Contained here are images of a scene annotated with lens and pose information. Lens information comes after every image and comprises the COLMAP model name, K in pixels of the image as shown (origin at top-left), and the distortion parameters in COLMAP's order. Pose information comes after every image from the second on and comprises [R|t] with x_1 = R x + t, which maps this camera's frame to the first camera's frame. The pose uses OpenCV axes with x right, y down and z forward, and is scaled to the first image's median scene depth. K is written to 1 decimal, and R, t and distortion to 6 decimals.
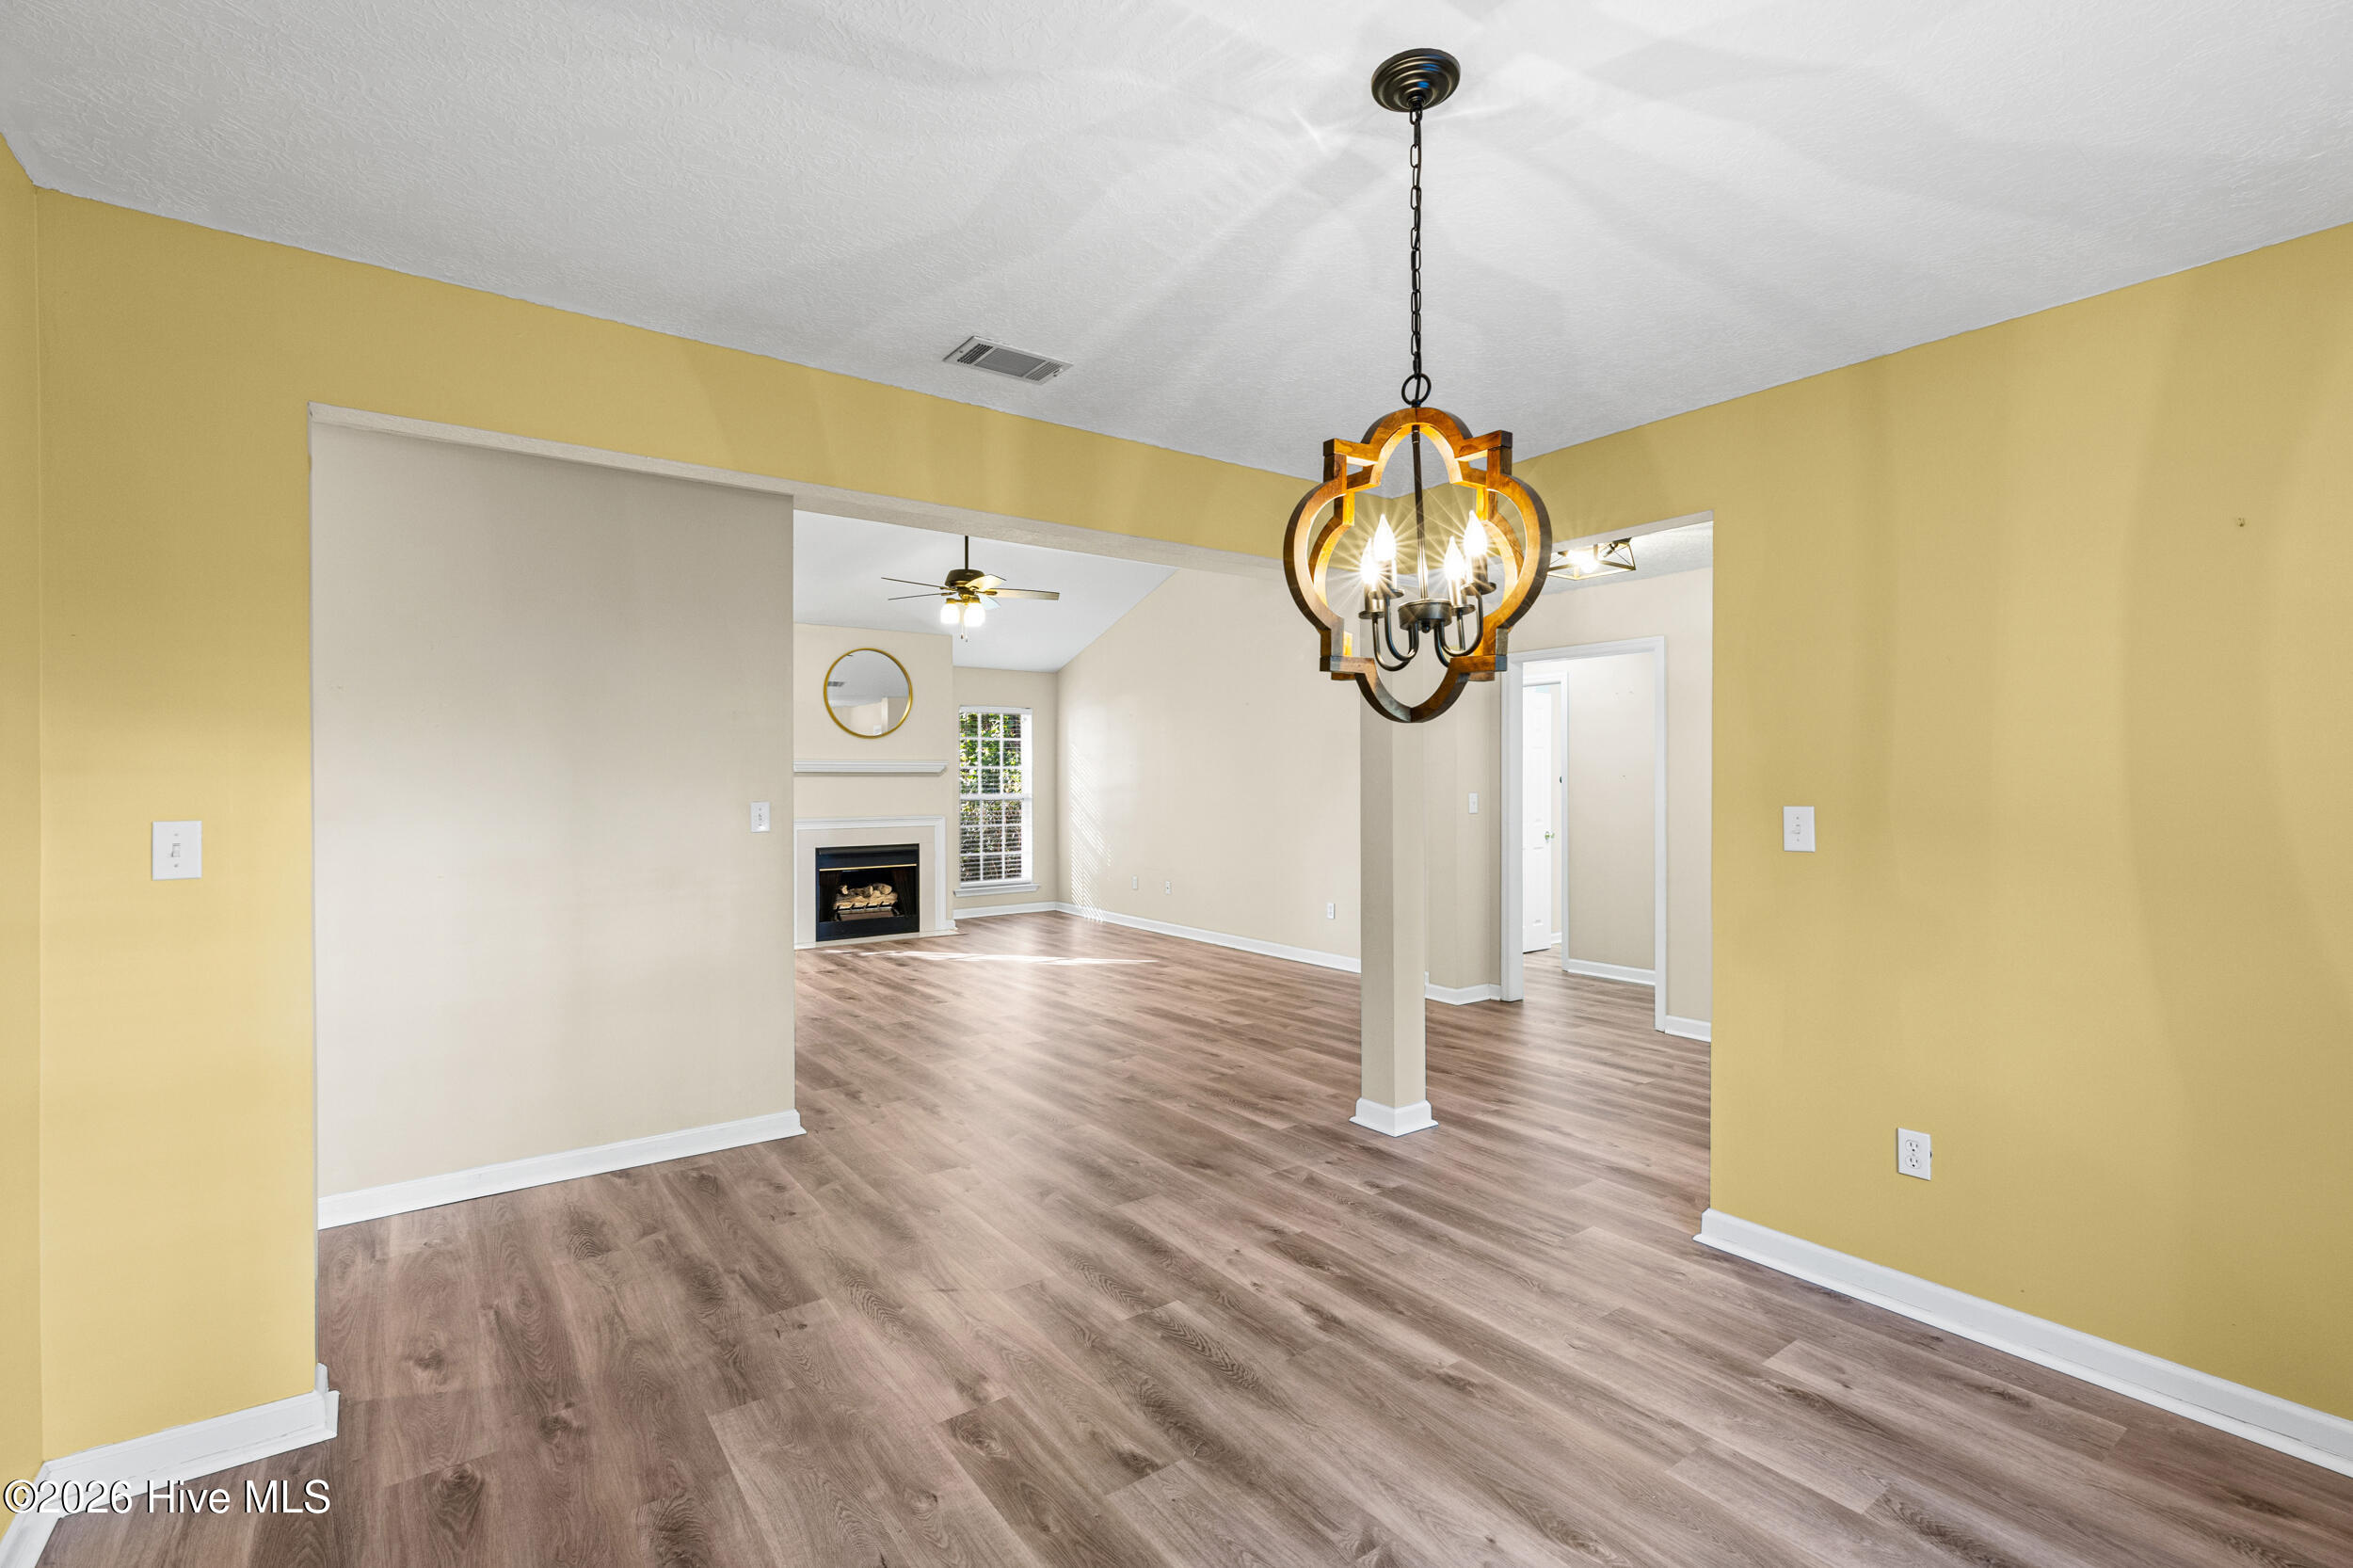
lens RADIAL K [[1057.0, 0, 1177.3], [0, 1057.0, 770.5], [0, 0, 1]] dist [0.034726, -0.000061]
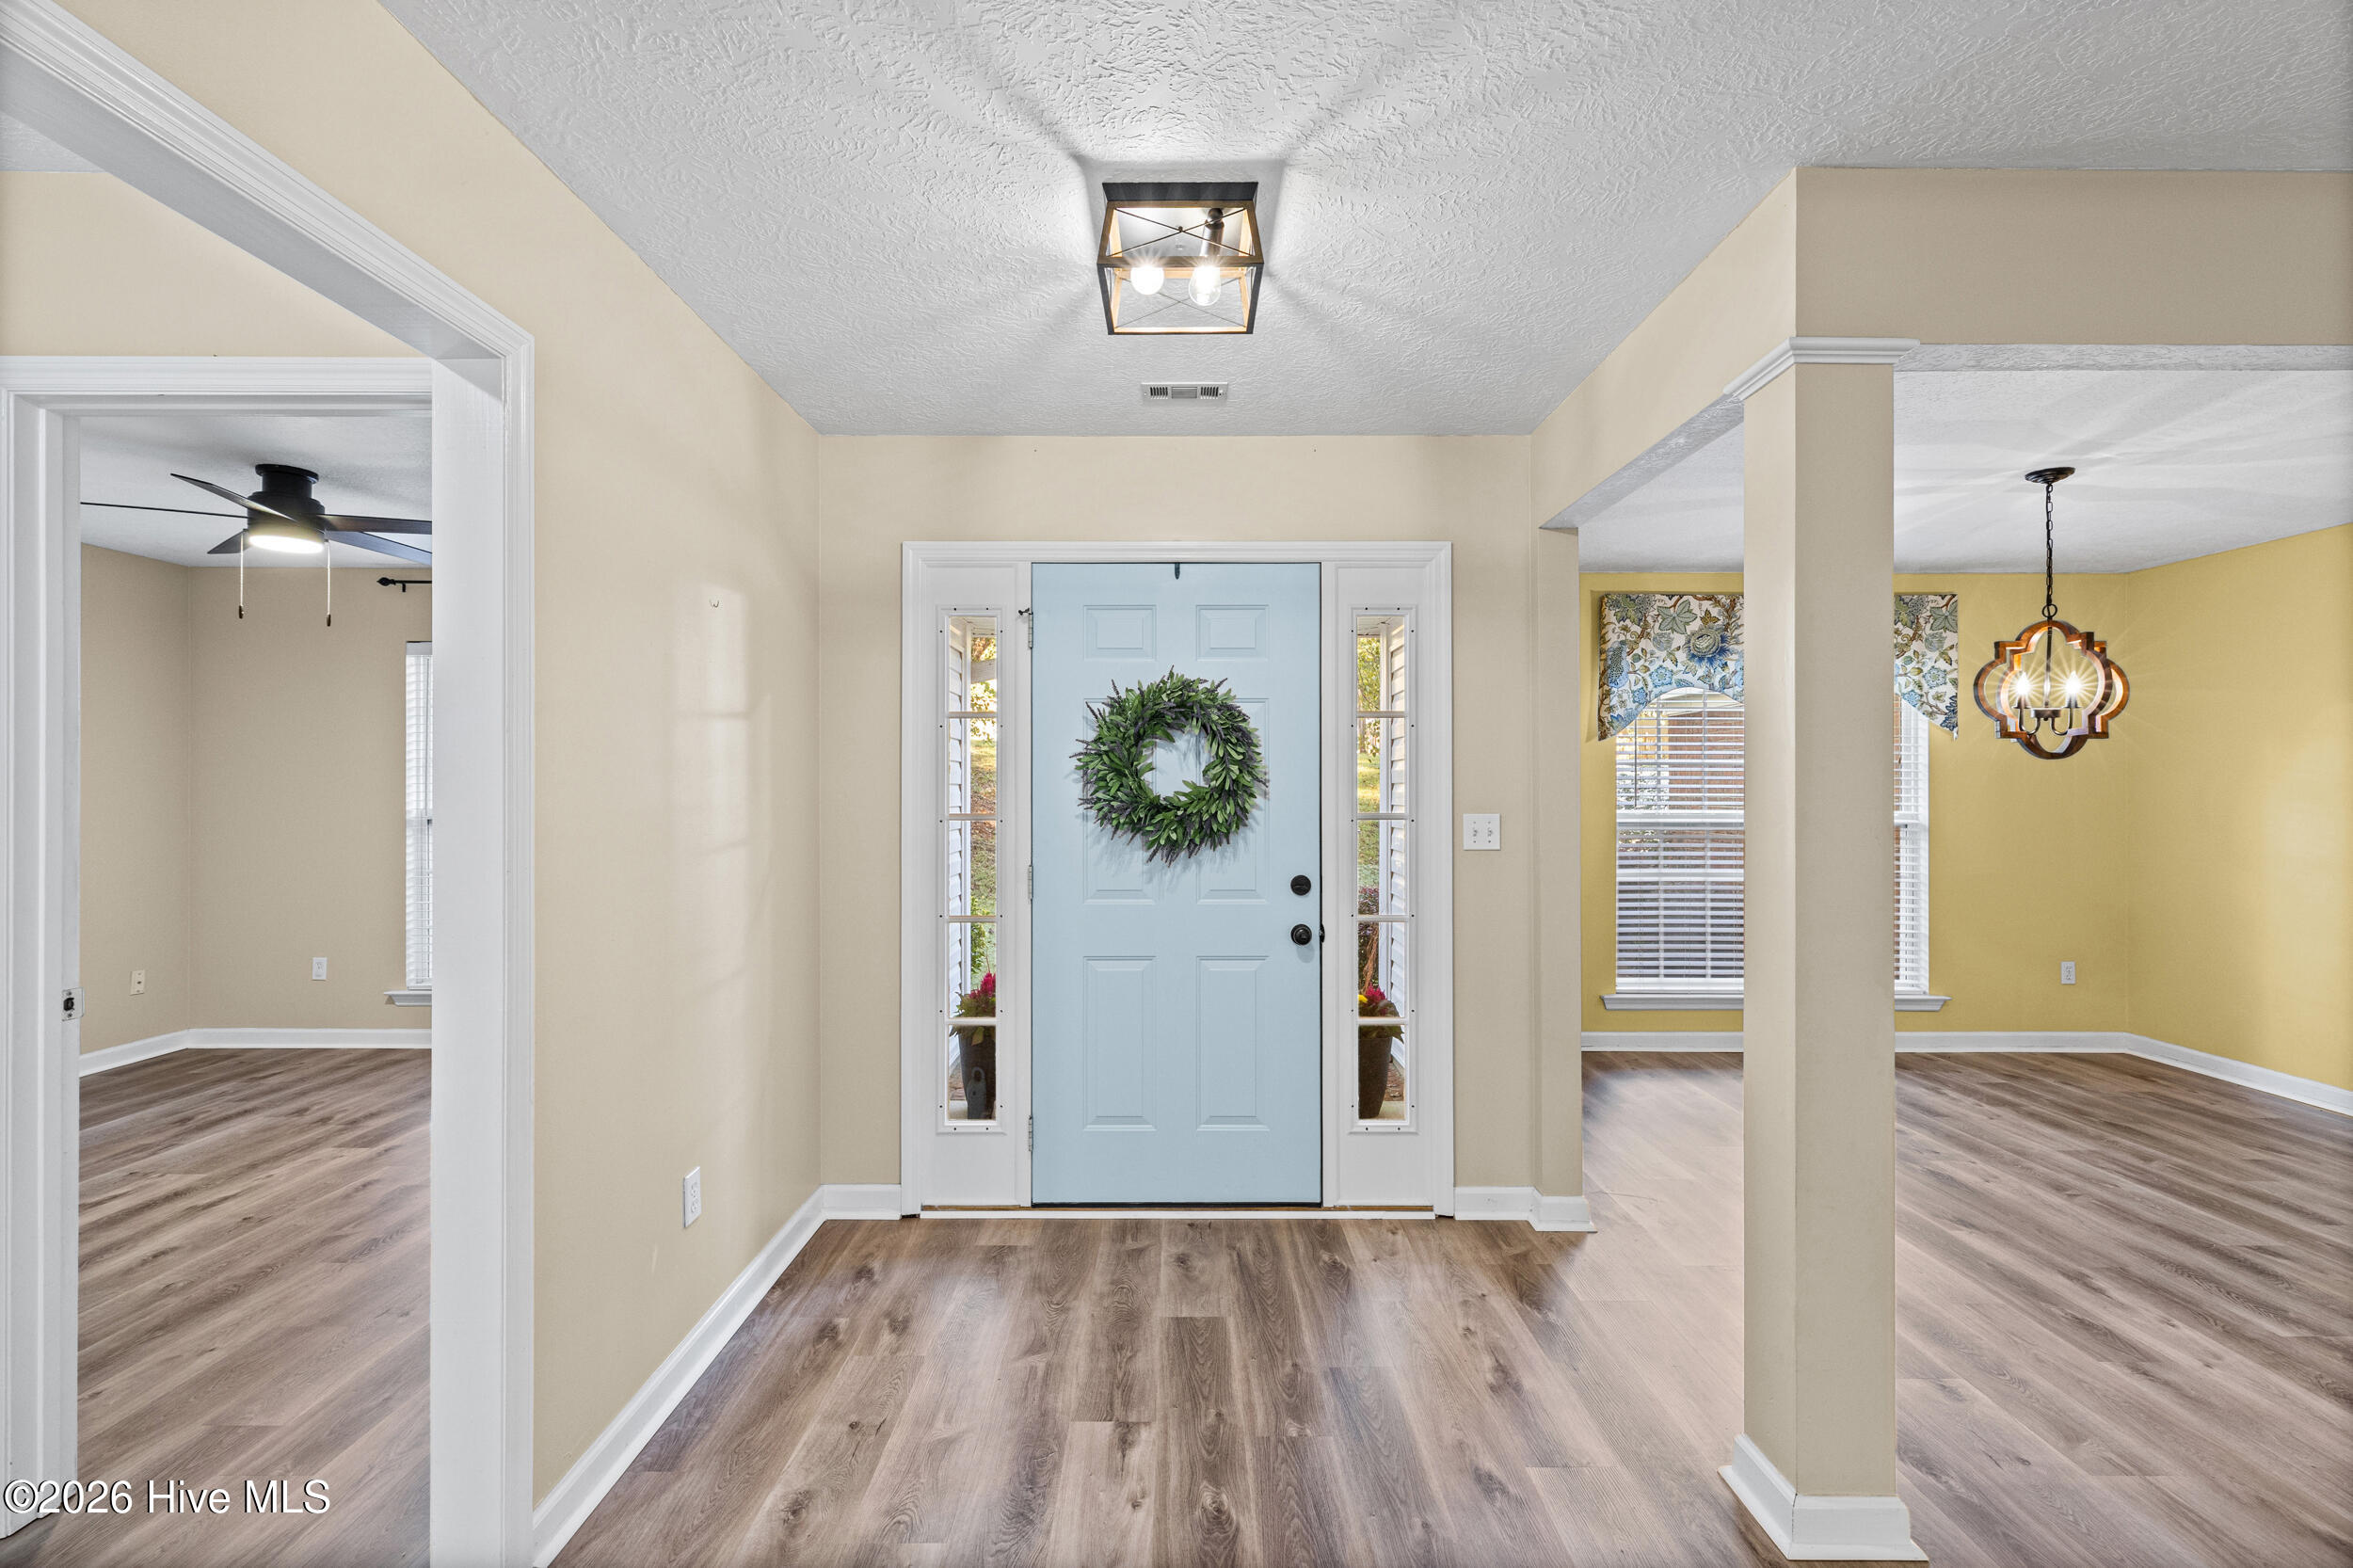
lens RADIAL K [[1066.0, 0, 1175.1], [0, 1066.0, 779.1], [0, 0, 1]] dist [0.005246, -0.000136]
pose [[-0.808096, 0.001514, 0.589049, 0.198881], [-0.007397, 0.999892, -0.012717, 0.019649], [-0.589005, -0.014634, -0.807997, 2.012644]]
